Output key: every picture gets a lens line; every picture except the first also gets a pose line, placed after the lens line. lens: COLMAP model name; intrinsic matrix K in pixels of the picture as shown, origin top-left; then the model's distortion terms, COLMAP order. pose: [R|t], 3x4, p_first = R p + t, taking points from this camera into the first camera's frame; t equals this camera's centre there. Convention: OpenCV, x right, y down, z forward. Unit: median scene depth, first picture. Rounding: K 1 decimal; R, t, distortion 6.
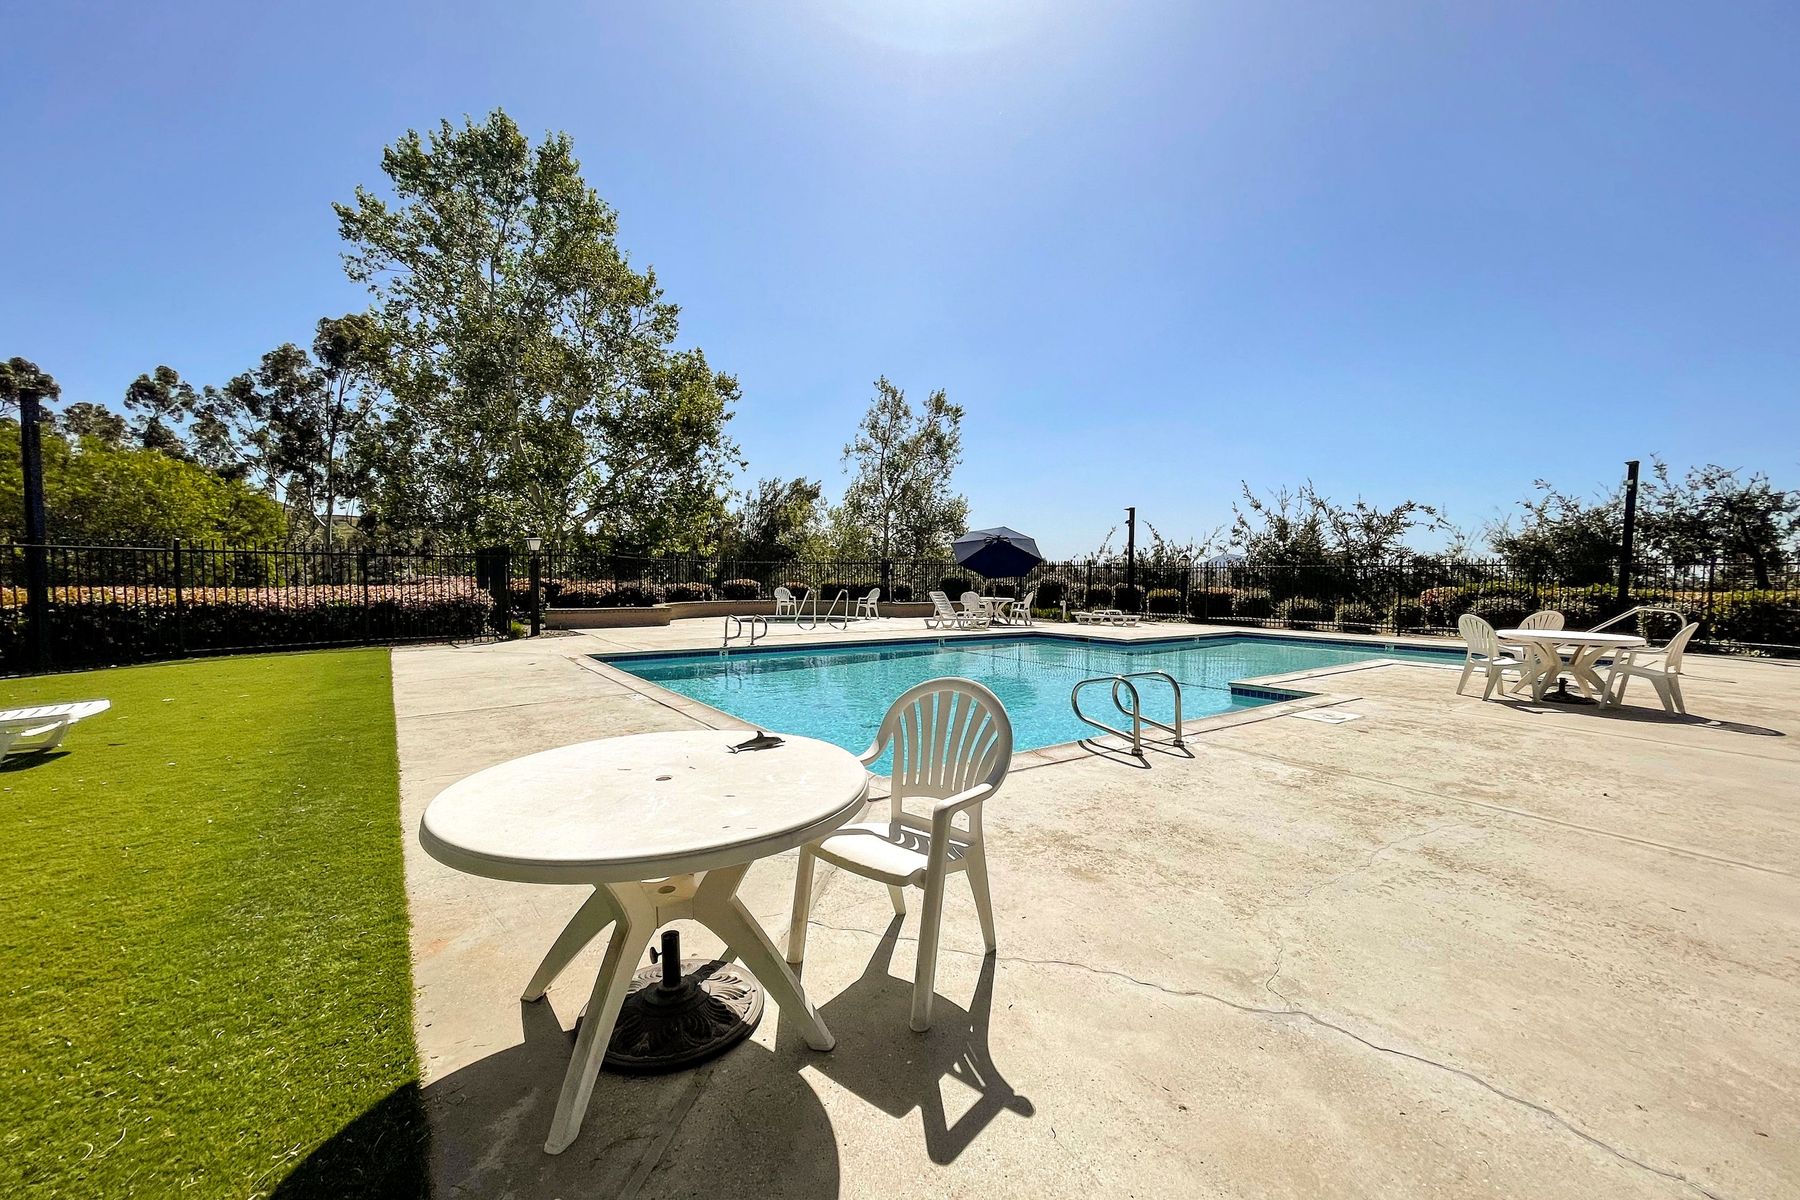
lens RADIAL K [[747.2, 0, 895.7], [0, 747.2, 596.2], [0, 0, 1]] dist [0.037347, -0.000408]
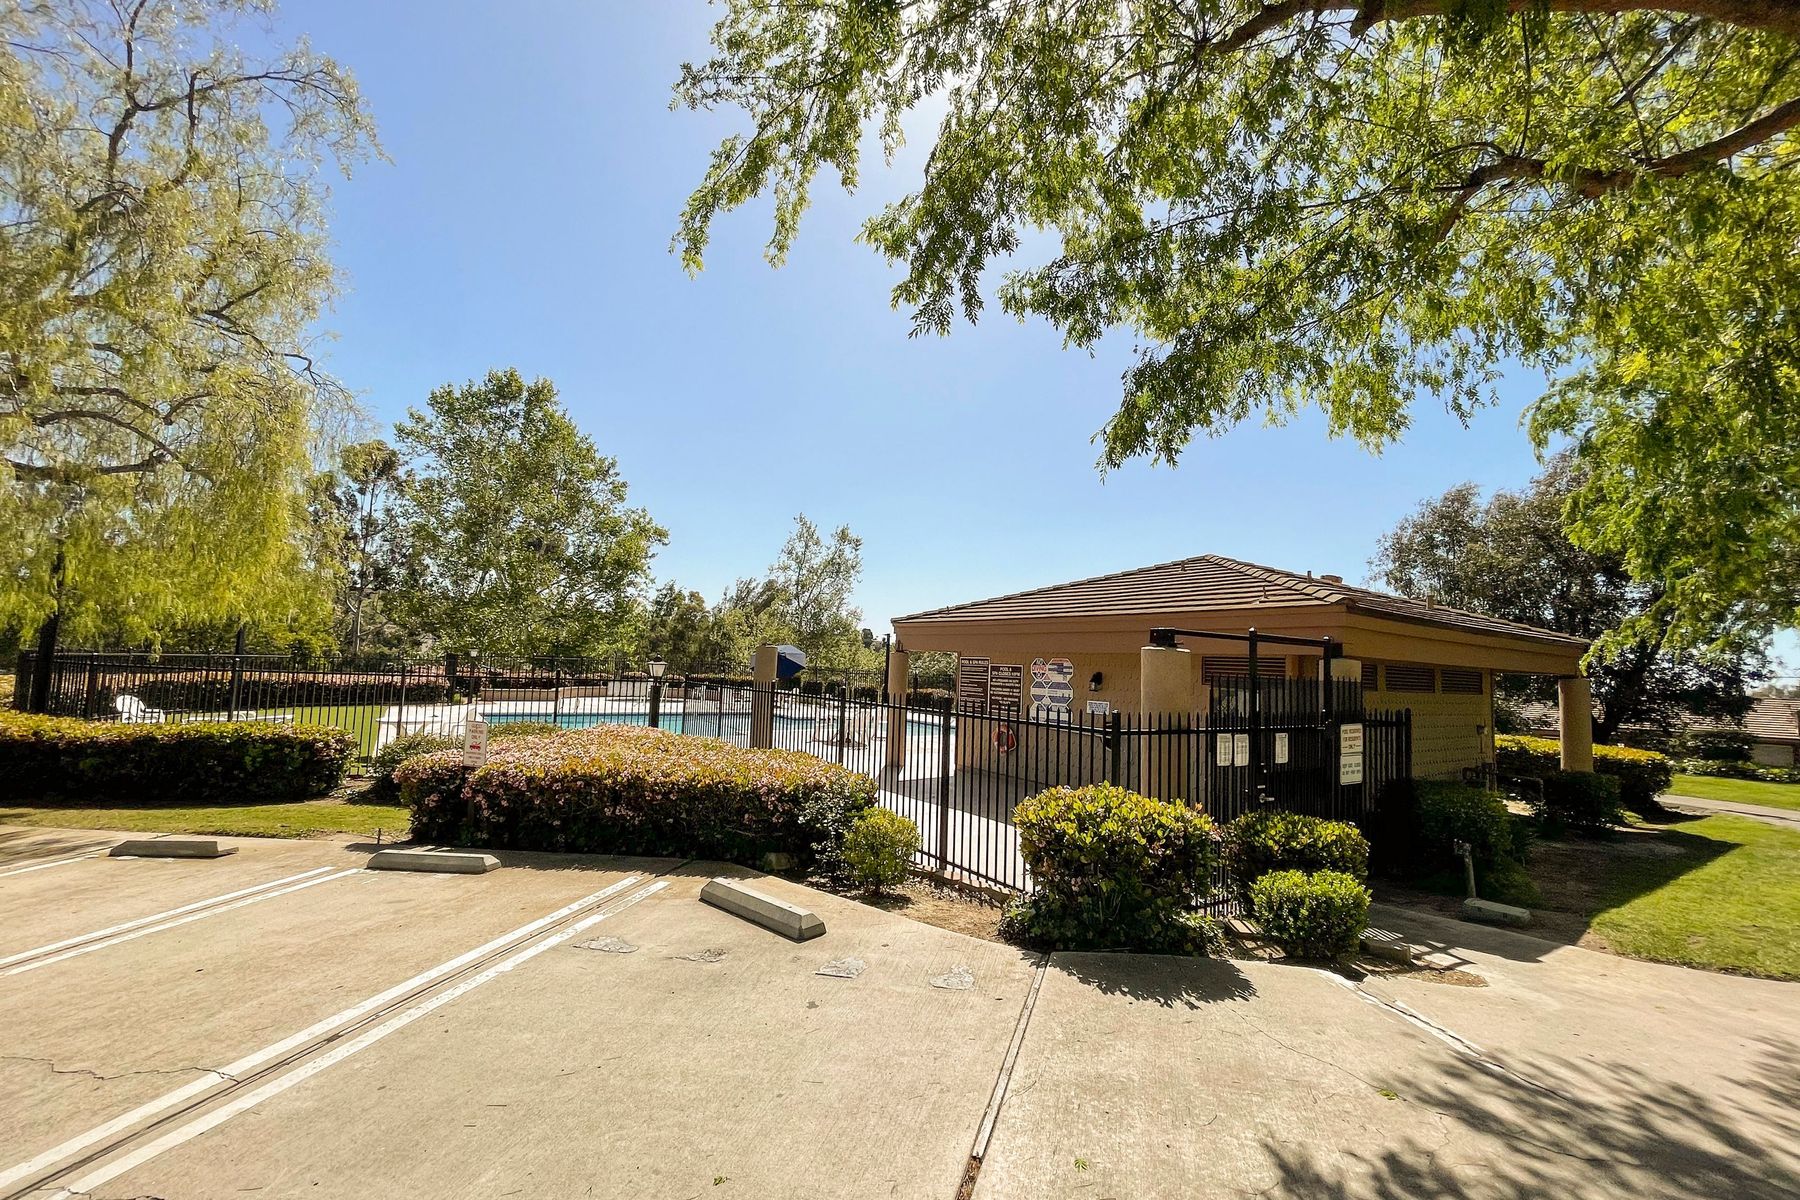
lens RADIAL K [[747.2, 0, 895.7], [0, 747.2, 596.2], [0, 0, 1]] dist [0.037347, -0.000408]
pose [[0.999209, 0.029654, -0.026481, 0.444783], [-0.032538, 0.992705, -0.116099, -0.019737], [0.022845, 0.116869, 0.992885, -0.620680]]
